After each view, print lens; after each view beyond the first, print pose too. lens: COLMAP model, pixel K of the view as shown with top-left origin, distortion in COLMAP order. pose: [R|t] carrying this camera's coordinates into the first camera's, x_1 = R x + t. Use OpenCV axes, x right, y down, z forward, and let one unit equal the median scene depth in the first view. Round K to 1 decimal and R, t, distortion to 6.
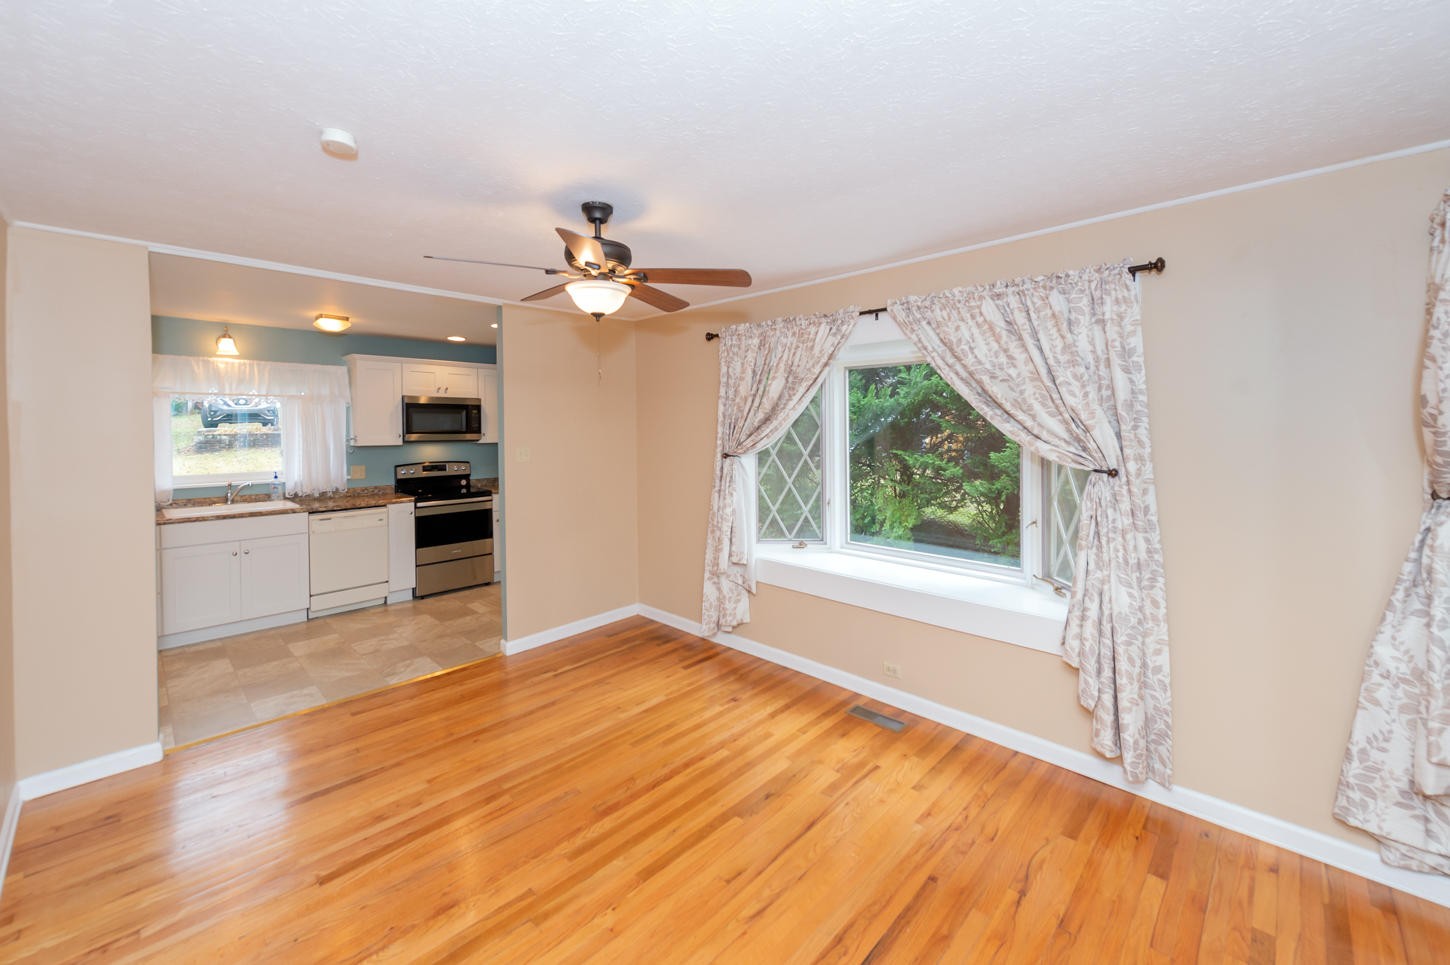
lens RADIAL K [[548.5, 0, 643.8], [0, 548.5, 432.5], [0, 0, 1]] dist [0.000562, 0.000037]
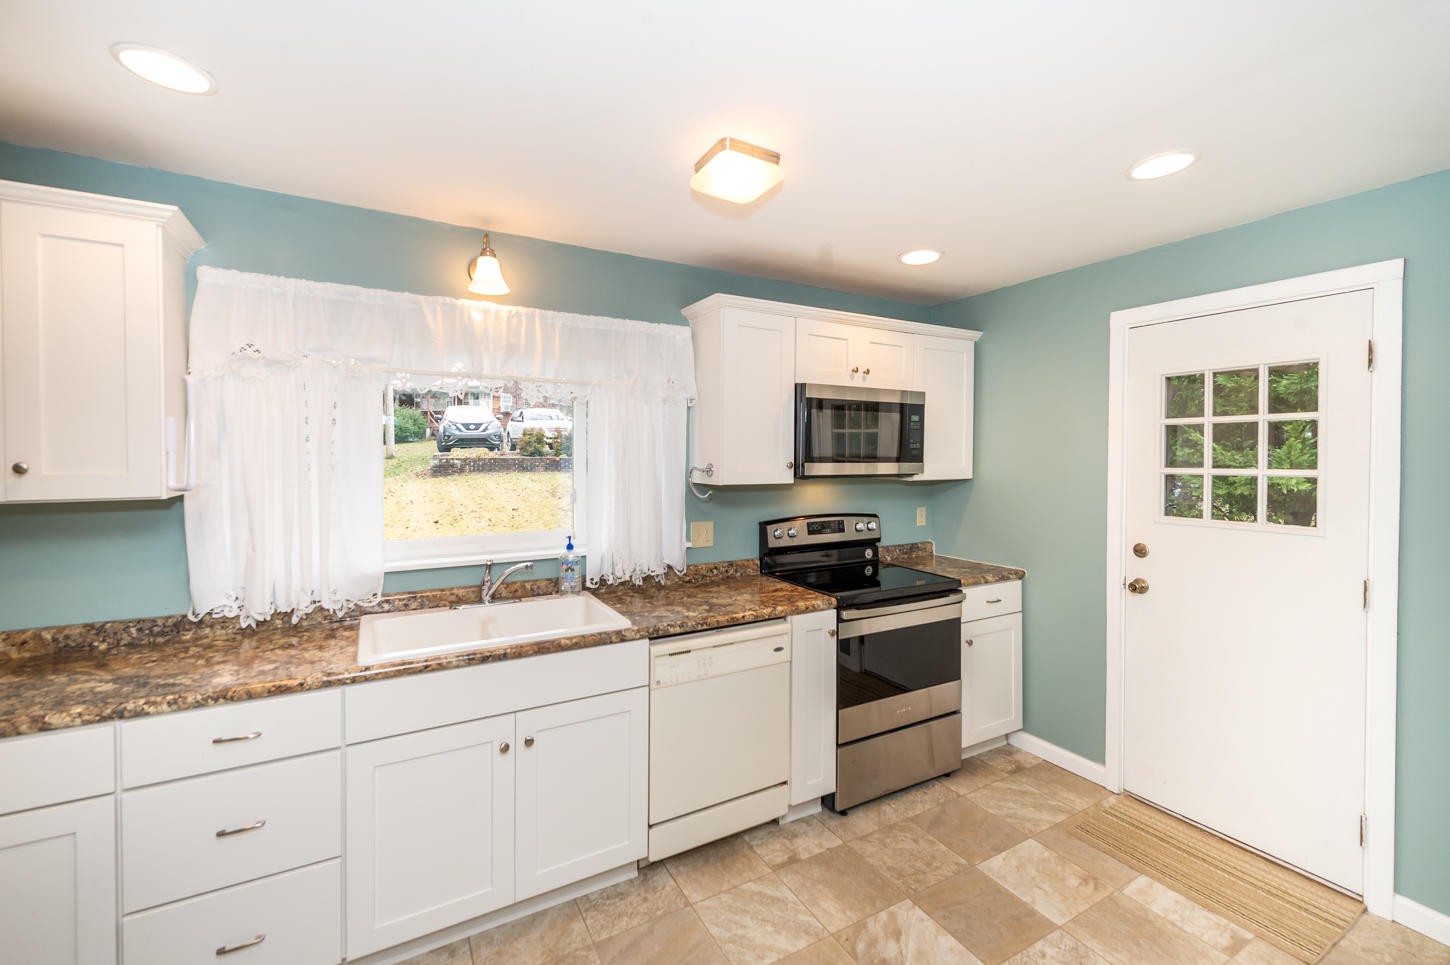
lens RADIAL K [[582.1, 0, 729.5], [0, 582.1, 452.7], [0, 0, 1]] dist [0.000577, 0.000173]
pose [[0.977497, 0.009400, -0.210738, -0.402677], [-0.012467, 0.999835, -0.013229, 0.002965], [0.210578, 0.015558, 0.977453, 0.497078]]
